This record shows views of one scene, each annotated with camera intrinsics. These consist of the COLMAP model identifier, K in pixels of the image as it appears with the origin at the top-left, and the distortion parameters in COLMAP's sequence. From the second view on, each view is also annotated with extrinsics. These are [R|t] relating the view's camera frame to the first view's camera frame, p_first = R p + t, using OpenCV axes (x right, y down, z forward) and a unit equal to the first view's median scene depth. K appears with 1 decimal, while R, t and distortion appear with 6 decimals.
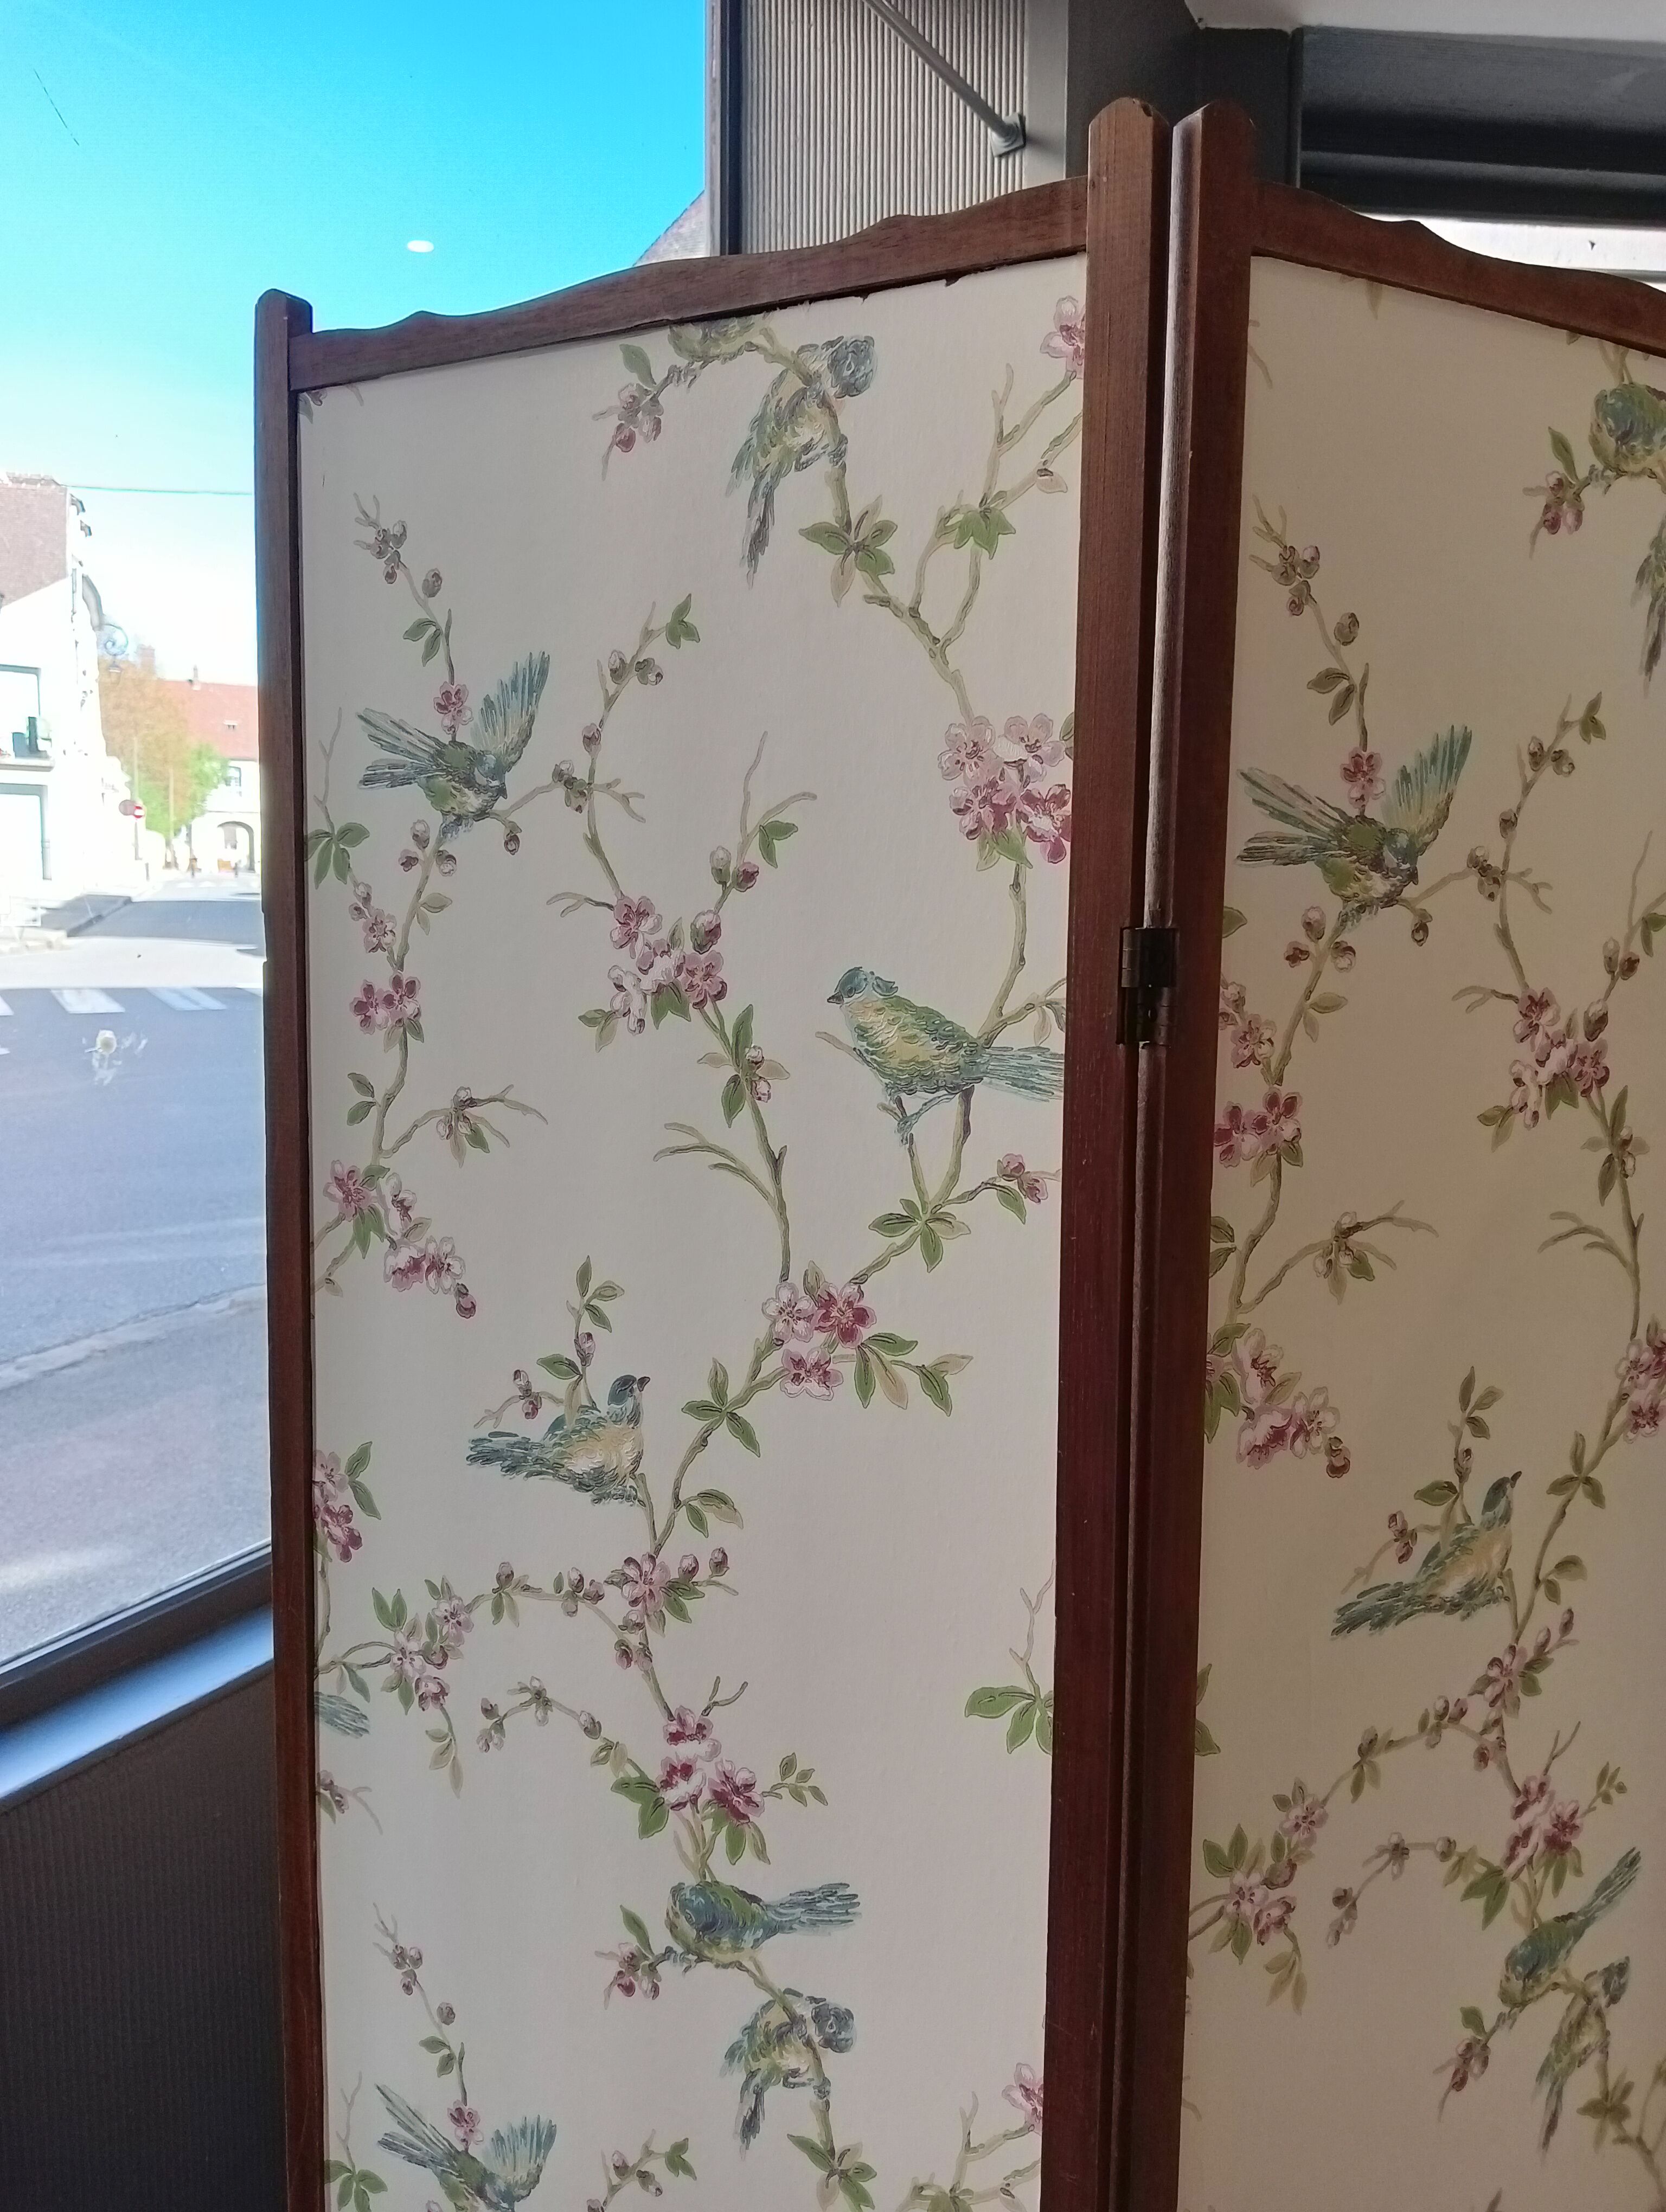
lens RADIAL K [[1748.2, 0, 835.9], [0, 1748.2, 1109.2], [0, 0, 1]] dist [0.114502, -0.251220]
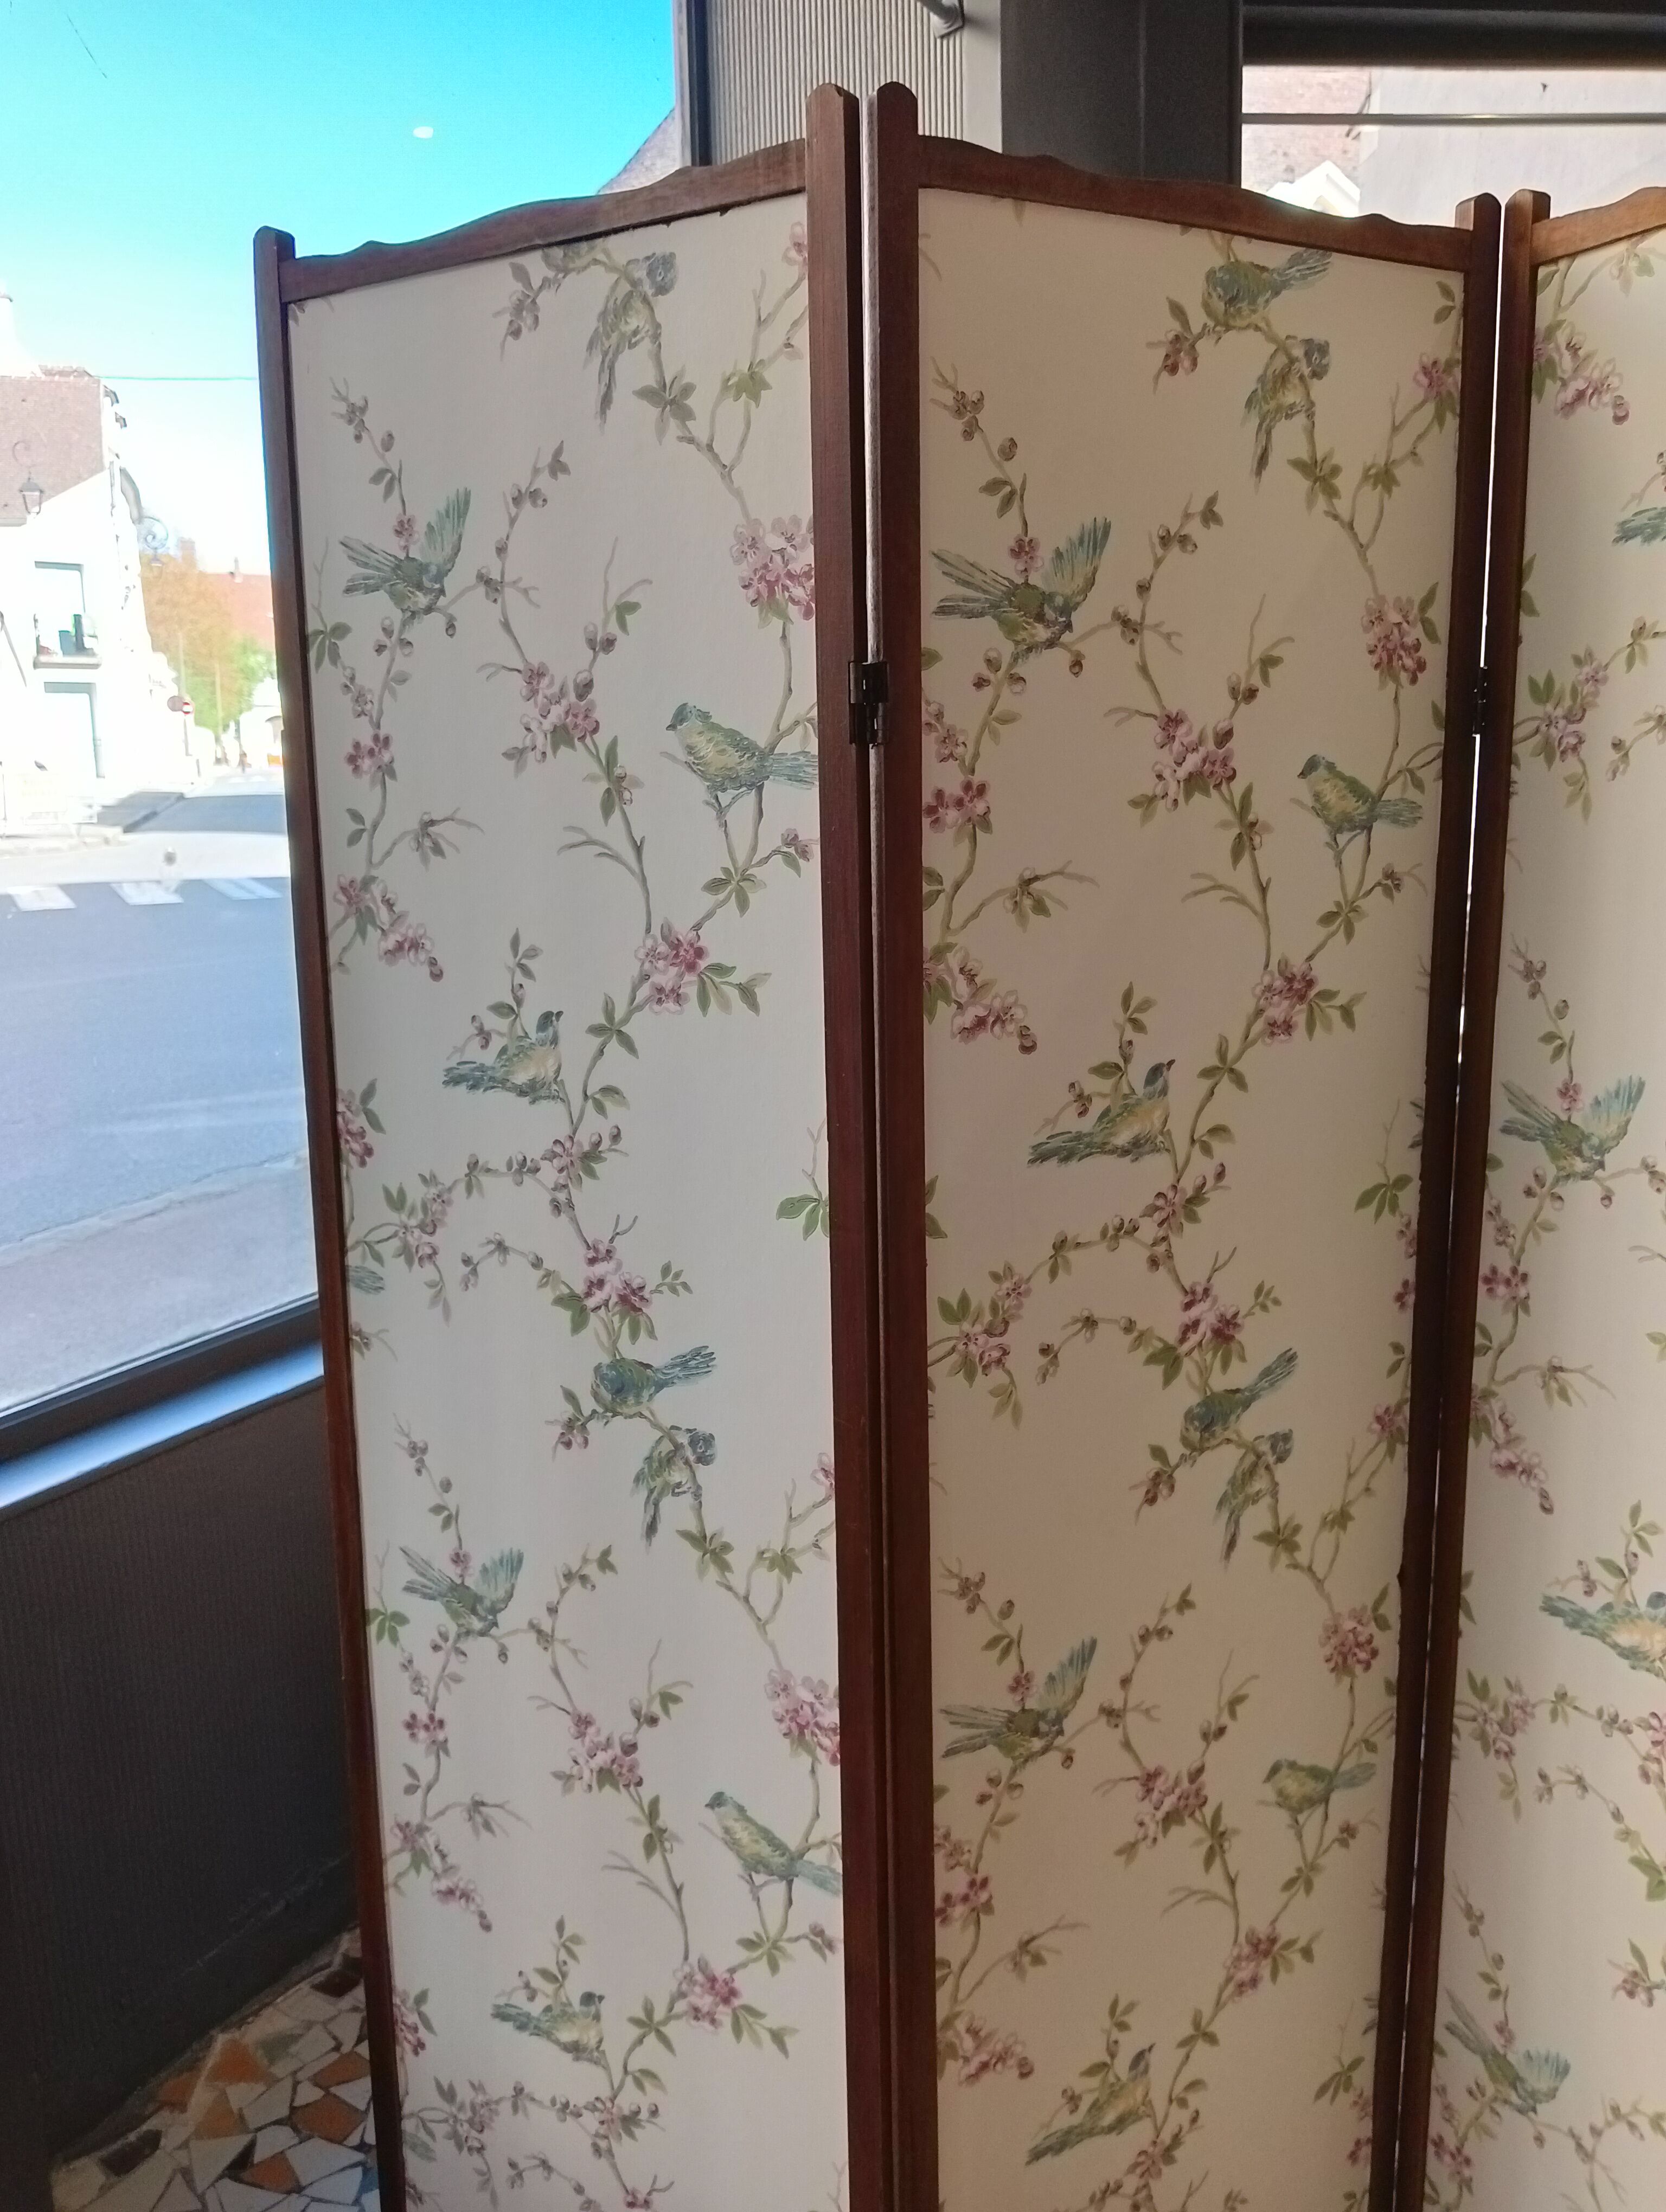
lens RADIAL K [[1748.2, 0, 835.9], [0, 1748.2, 1109.2], [0, 0, 1]] dist [0.114502, -0.251220]
pose [[0.999194, -0.022604, -0.033162, 0.165152], [0.024795, 0.997430, 0.067221, 0.147135], [0.031557, -0.067989, 0.997187, -0.427658]]
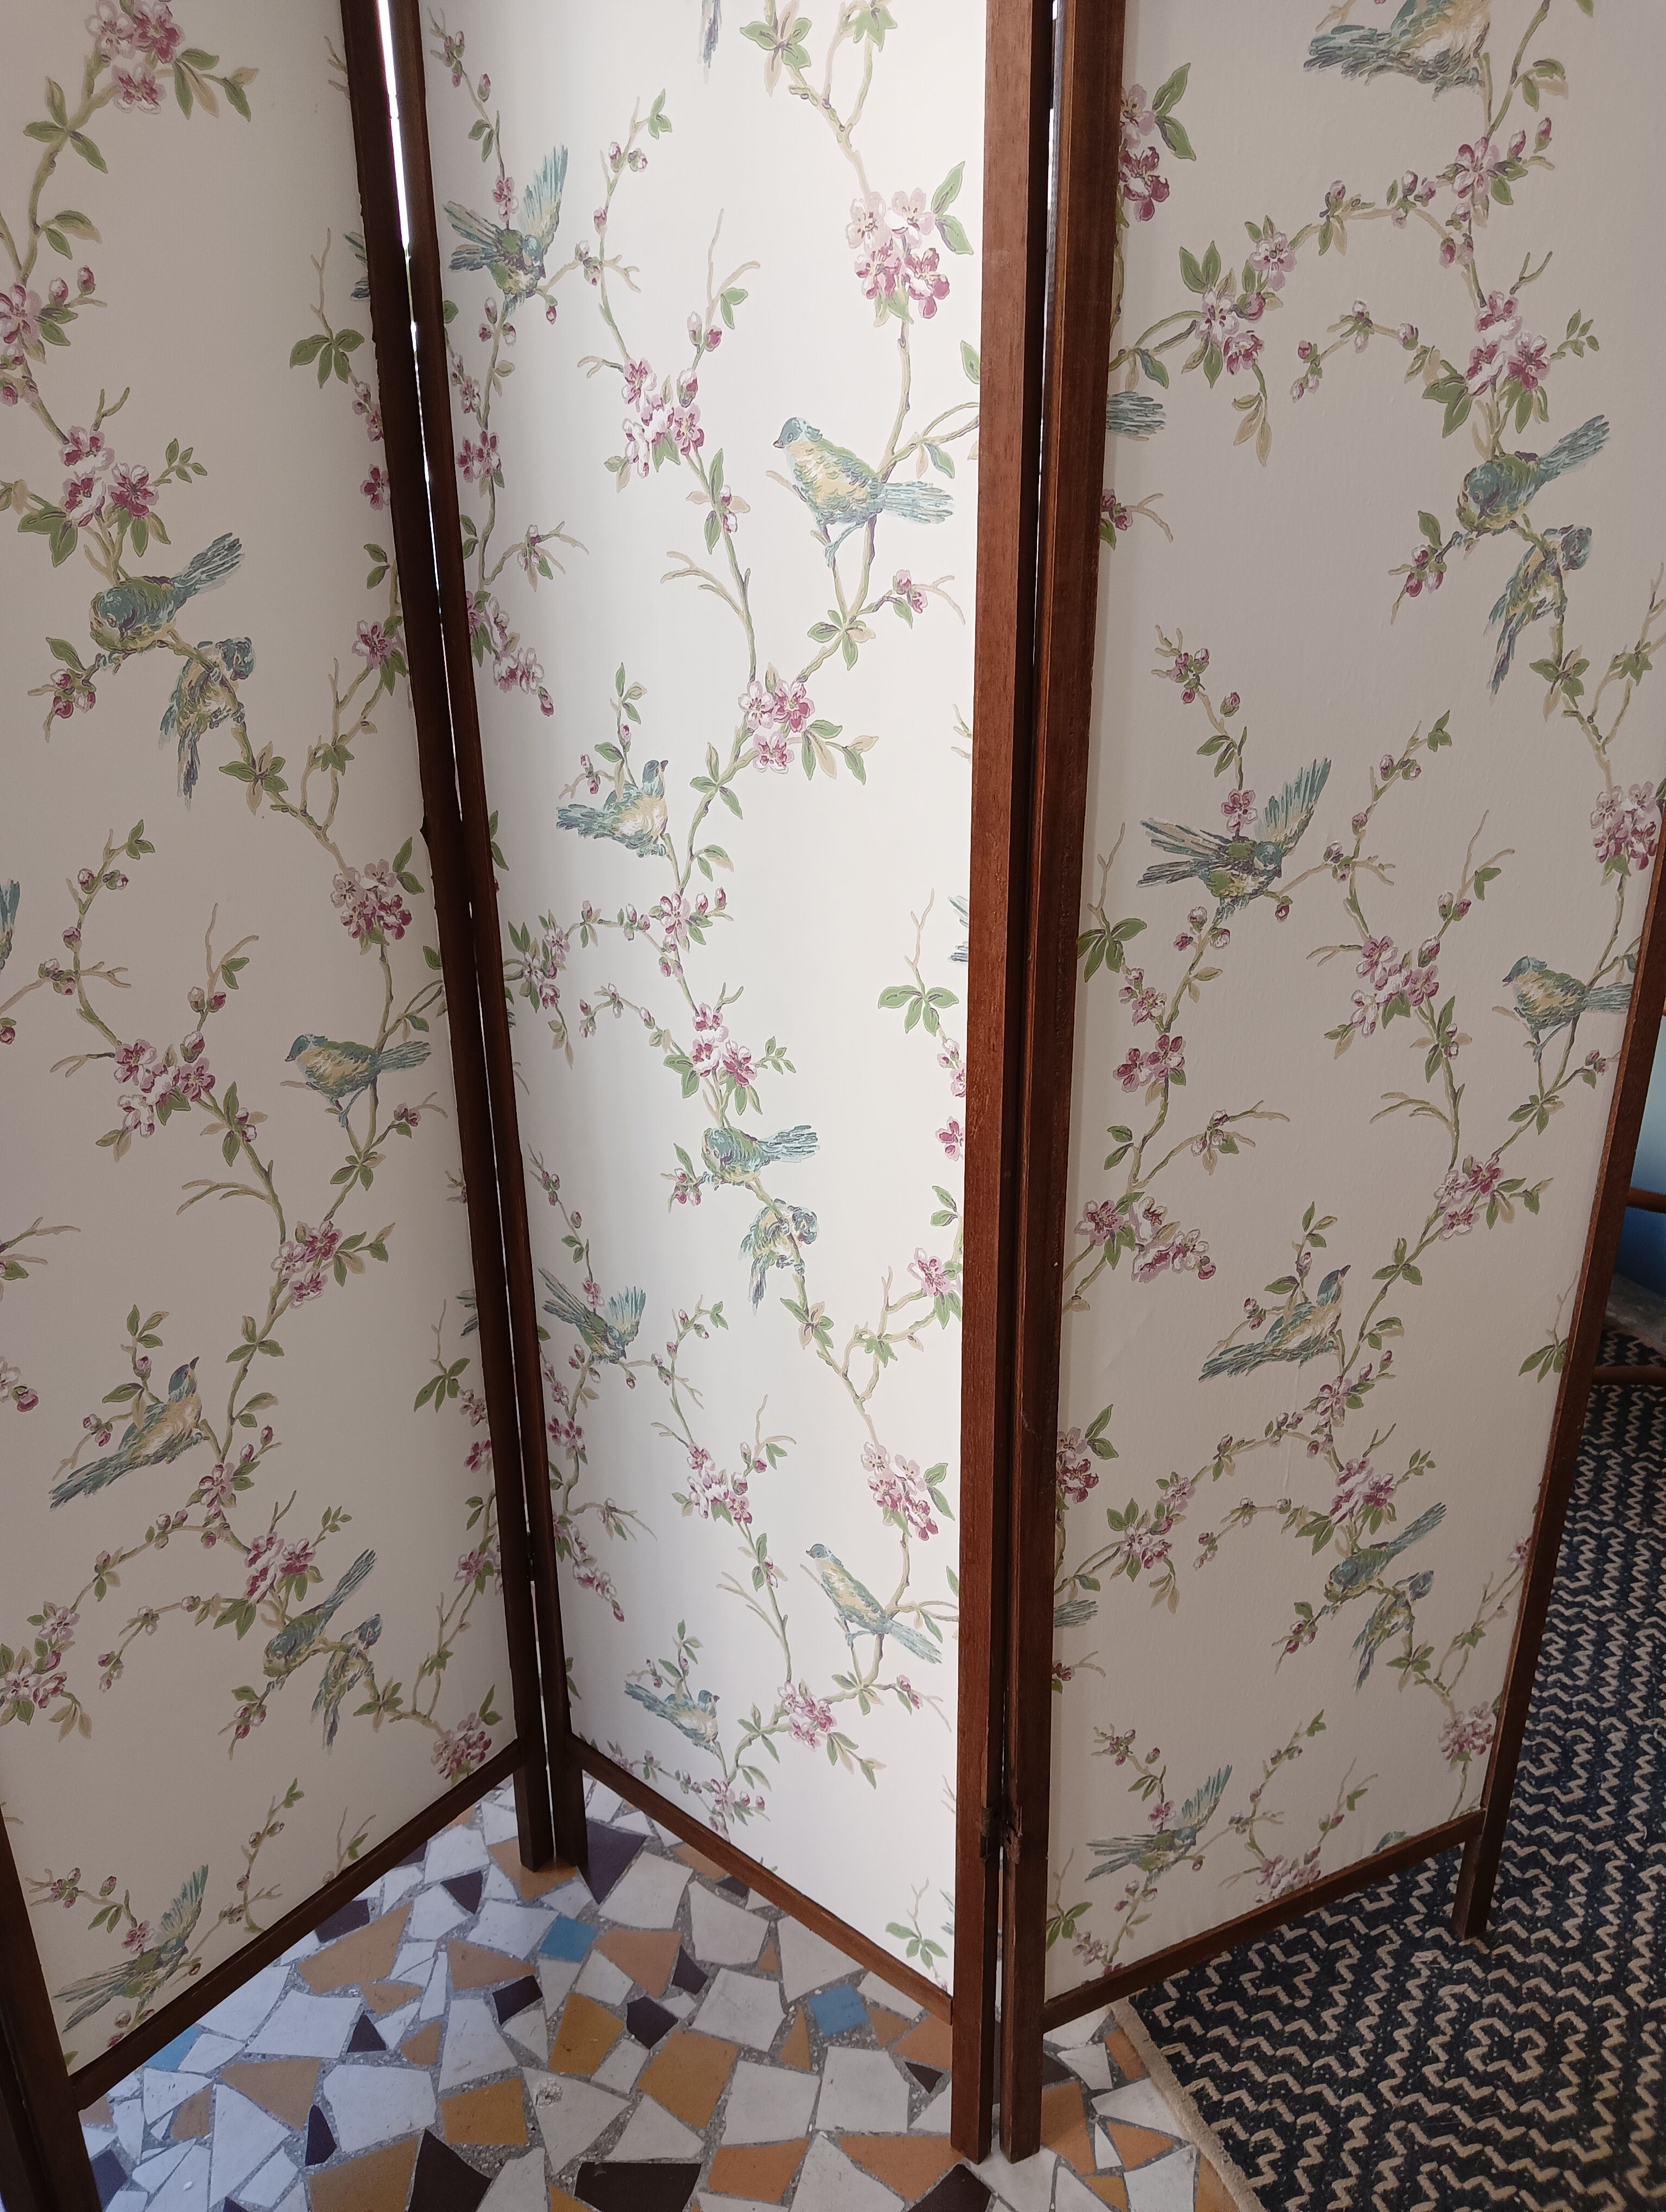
lens RADIAL K [[1748.2, 0, 835.9], [0, 1748.2, 1109.2], [0, 0, 1]] dist [0.114502, -0.251220]
pose [[0.931686, -0.162933, 0.324676, 0.434007], [0.071894, 0.958796, 0.274848, 0.555735], [-0.356079, -0.232730, 0.905011, -0.325283]]
